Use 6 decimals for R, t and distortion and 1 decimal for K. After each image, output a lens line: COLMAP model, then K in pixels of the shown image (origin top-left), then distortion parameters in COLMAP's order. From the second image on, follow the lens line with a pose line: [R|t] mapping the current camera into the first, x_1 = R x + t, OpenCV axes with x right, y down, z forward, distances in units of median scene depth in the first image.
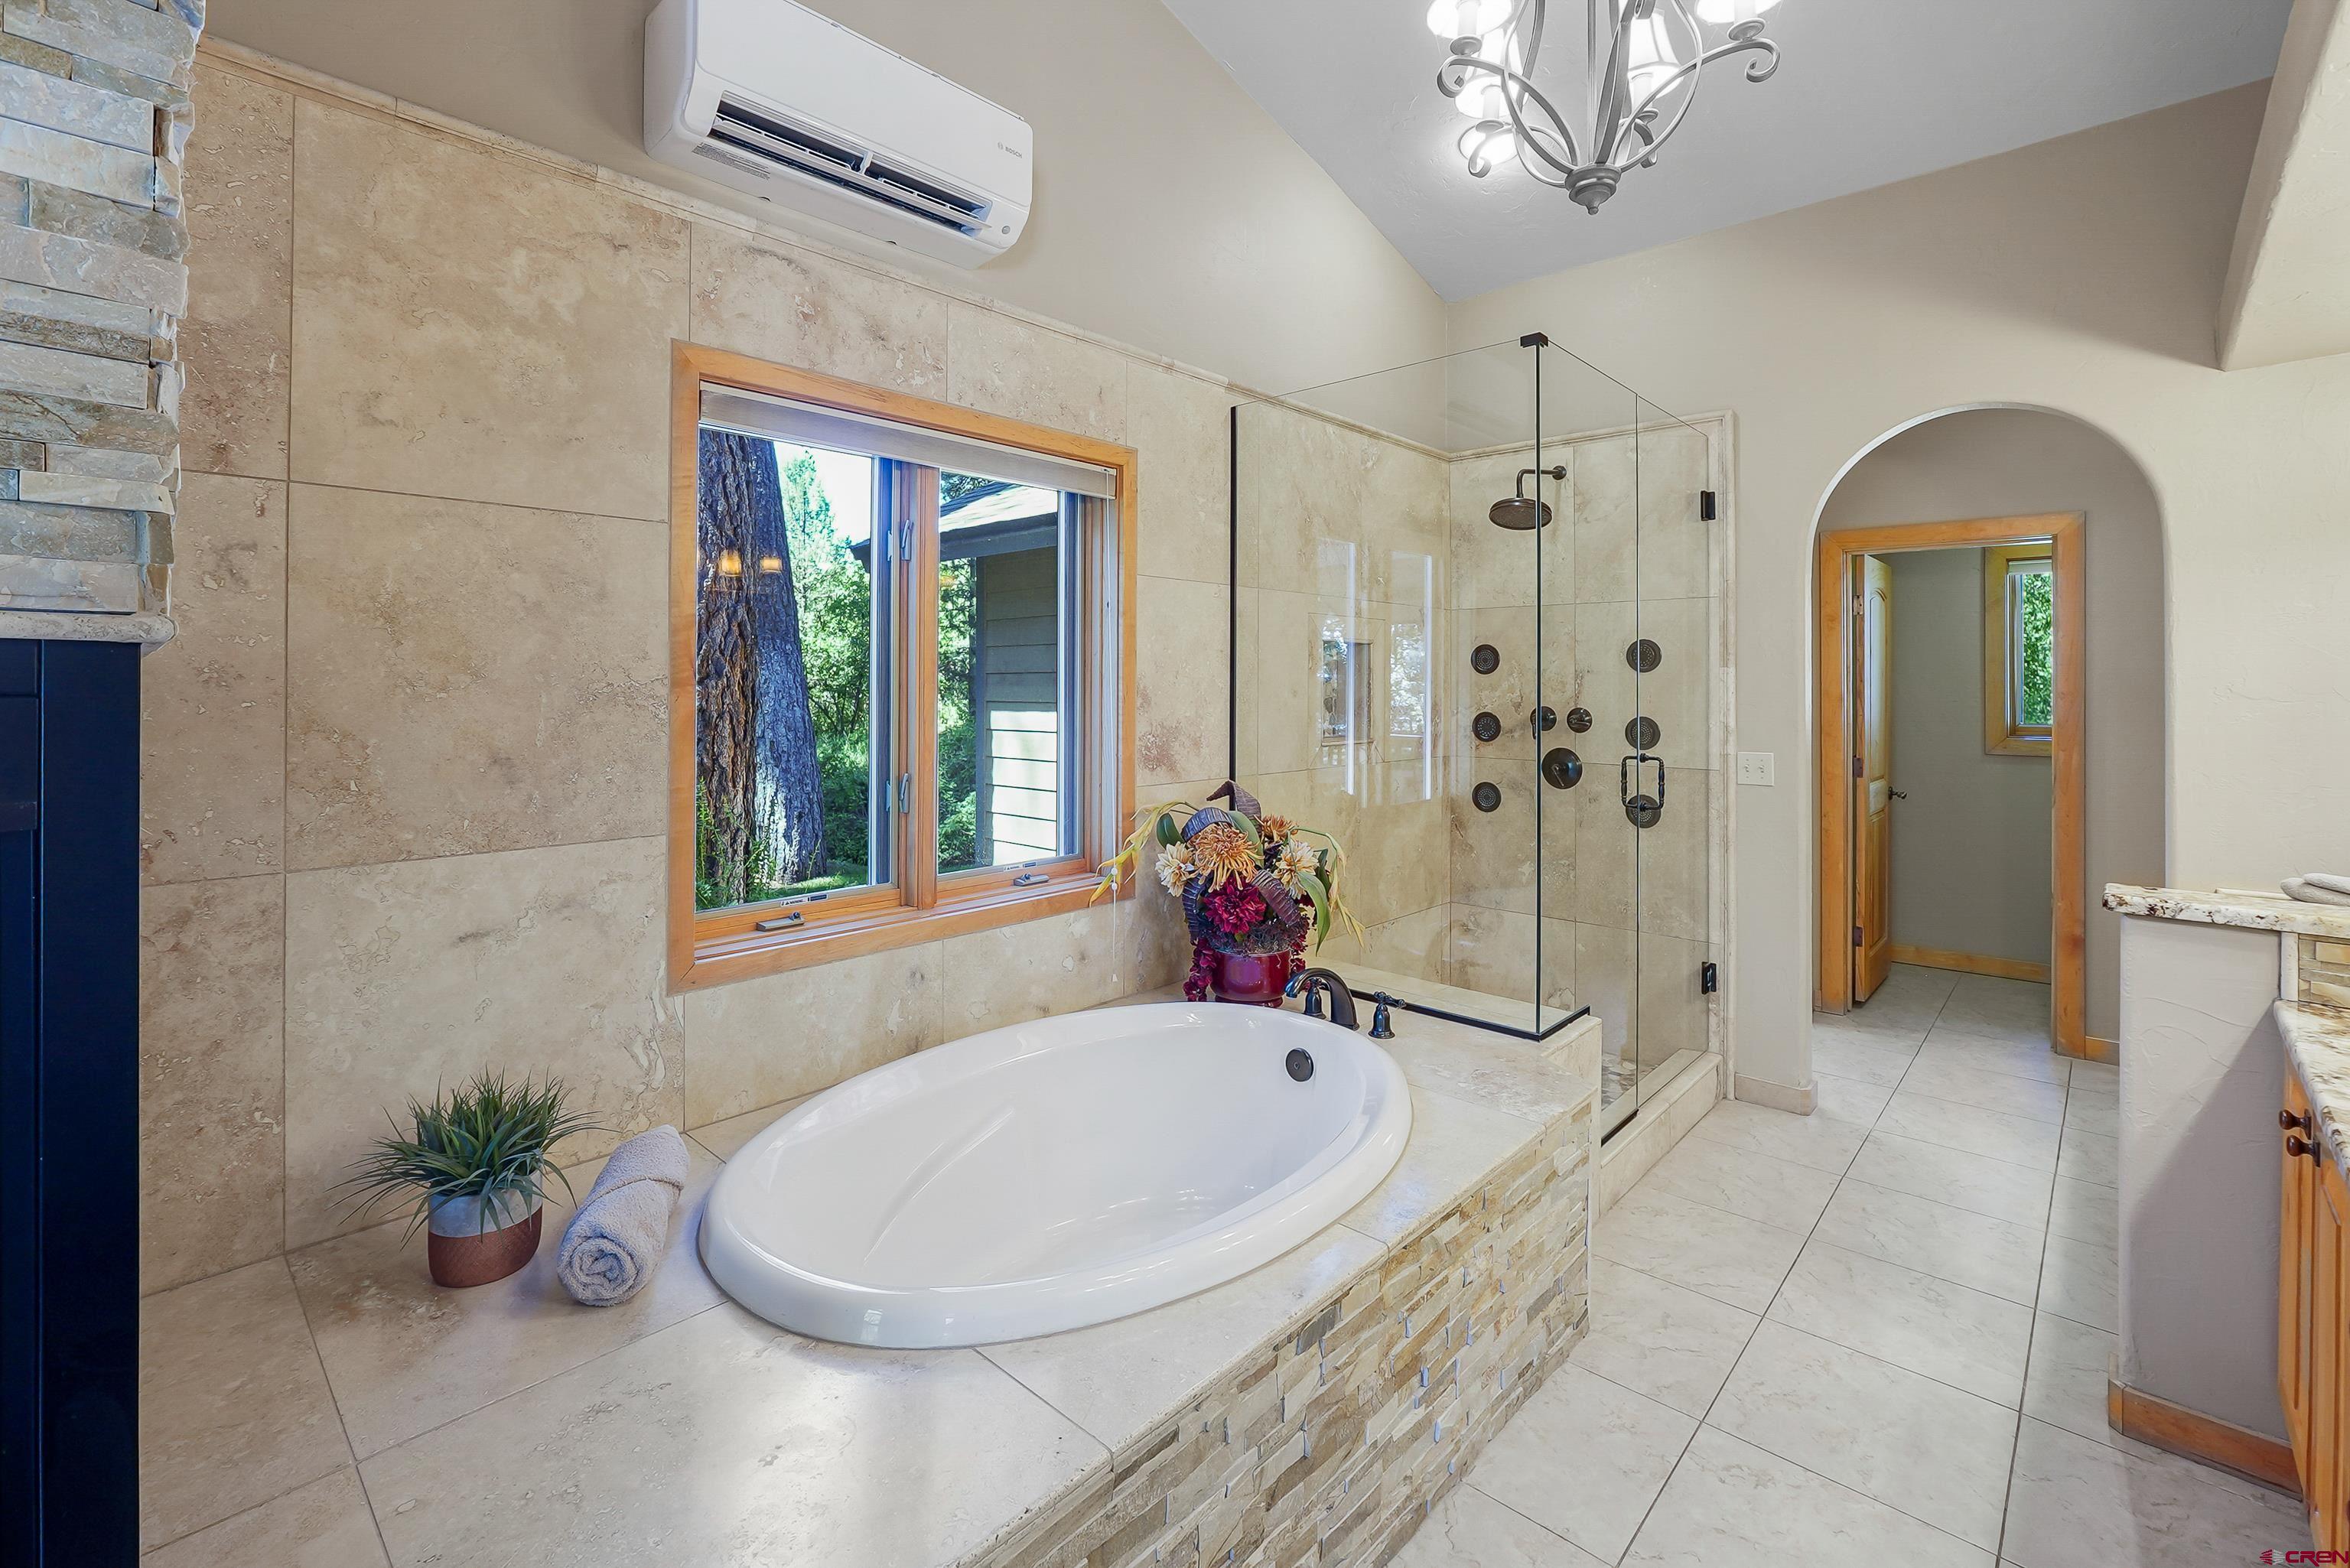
lens RADIAL K [[1029.8, 0, 1169.8], [0, 1029.8, 667.3], [0, 0, 1]] dist [-0.010922, 0.000225]
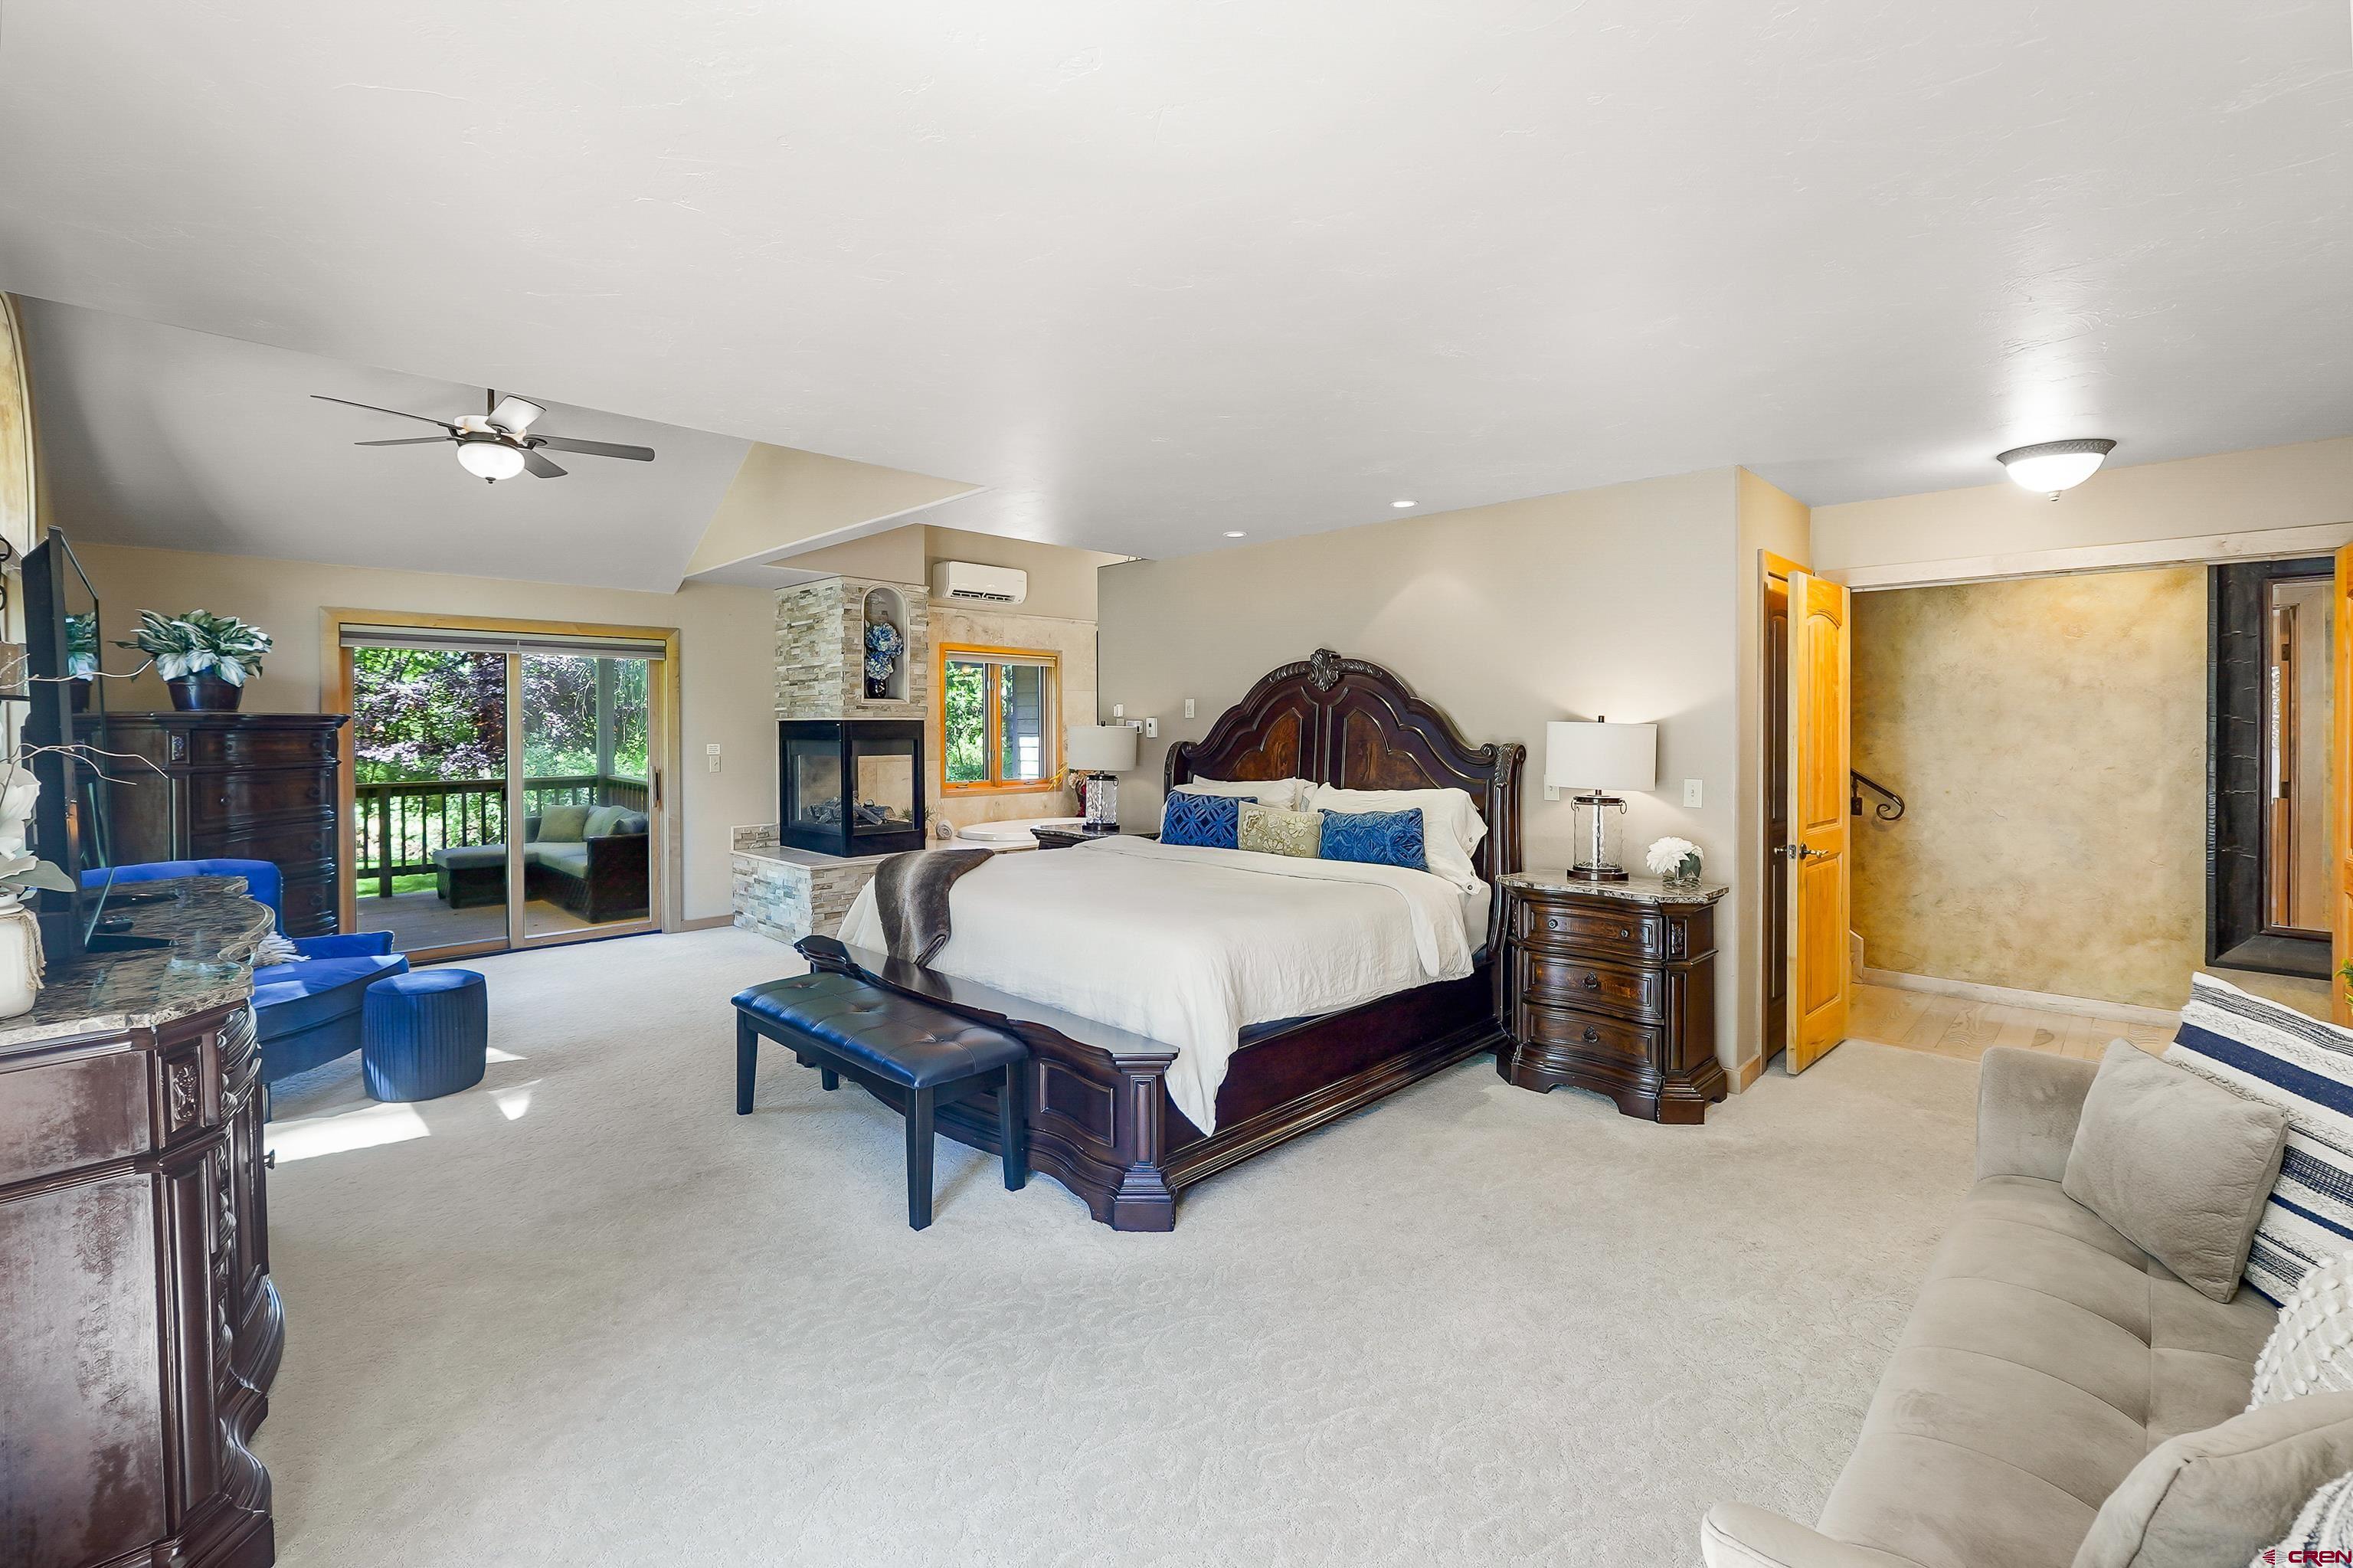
lens RADIAL K [[1027.6, 0, 1174.5], [0, 1027.6, 712.1], [0, 0, 1]] dist [-0.001191, 0.000207]
pose [[0.999616, -0.006202, -0.027025, 0.386714], [0.006403, 0.999952, 0.007356, -0.040378], [0.026978, -0.007526, 0.999608, -2.099053]]
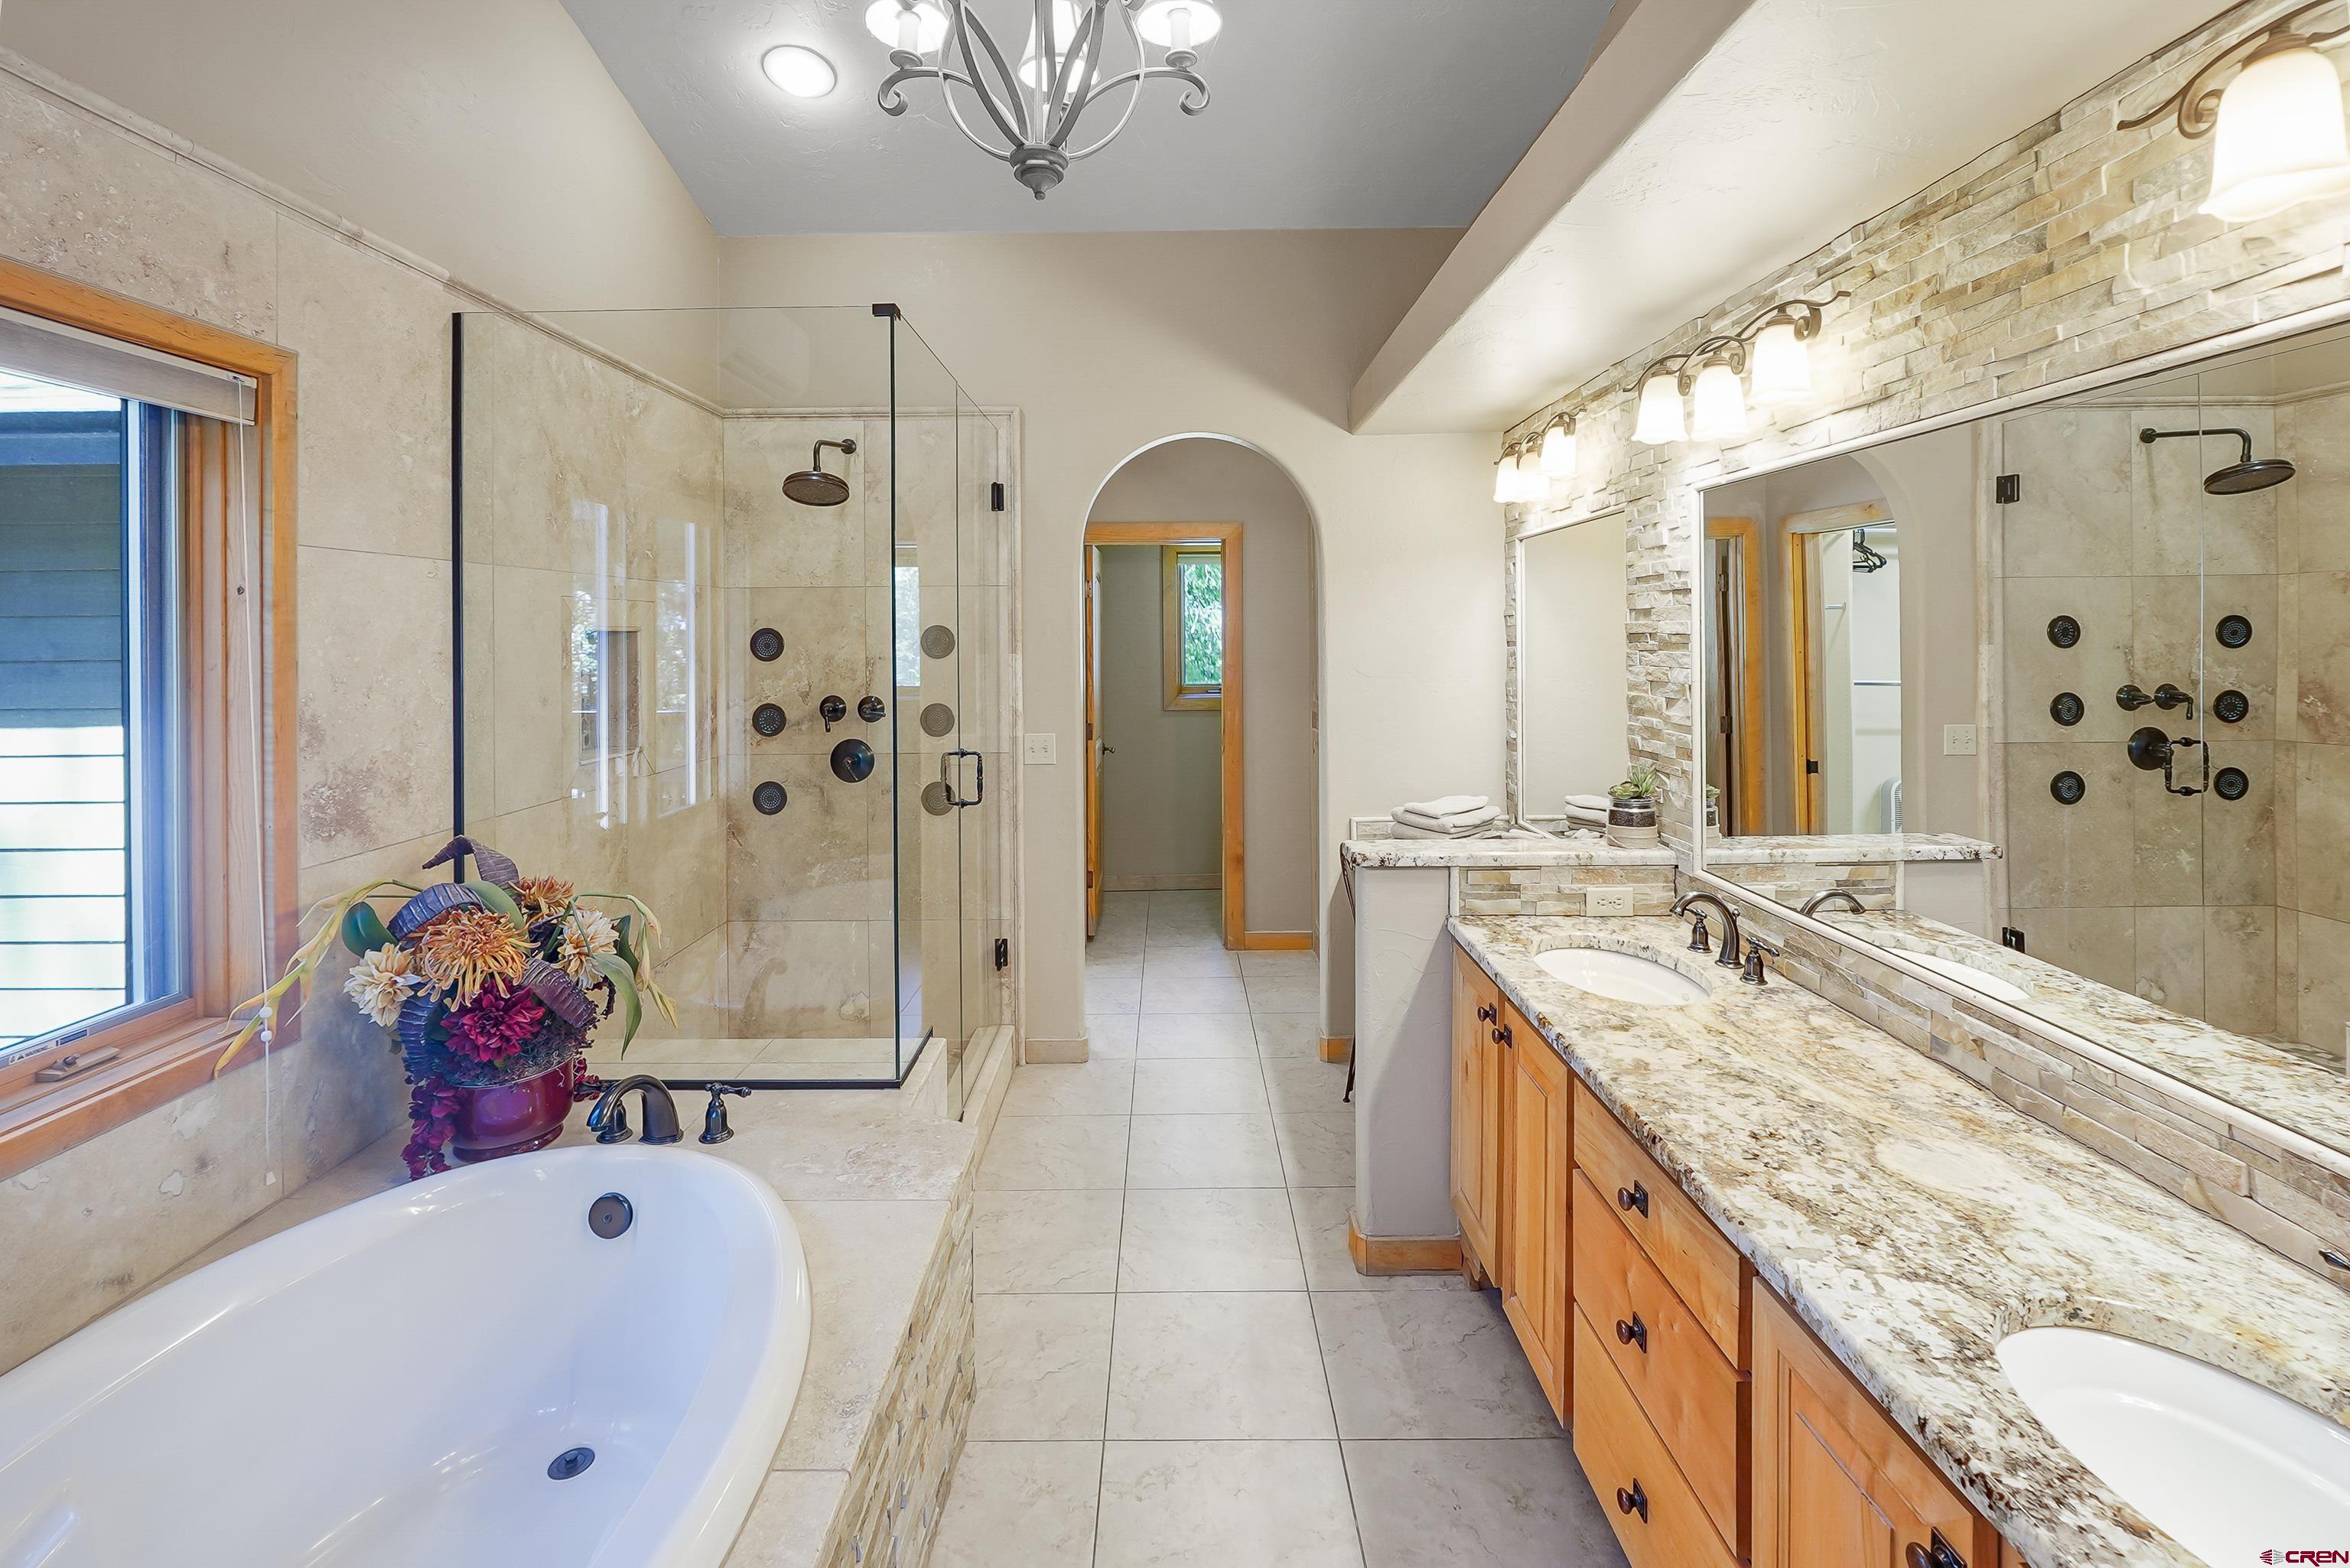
lens RADIAL K [[1032.7, 0, 1169.7], [0, 1032.7, 628.4], [0, 0, 1]] dist [-0.021652, 0.006868]
pose [[0.730901, -0.007986, 0.682436, -0.067732], [0.002572, 0.999957, 0.008947, -0.040485], [-0.682478, -0.004784, 0.730890, 0.146549]]
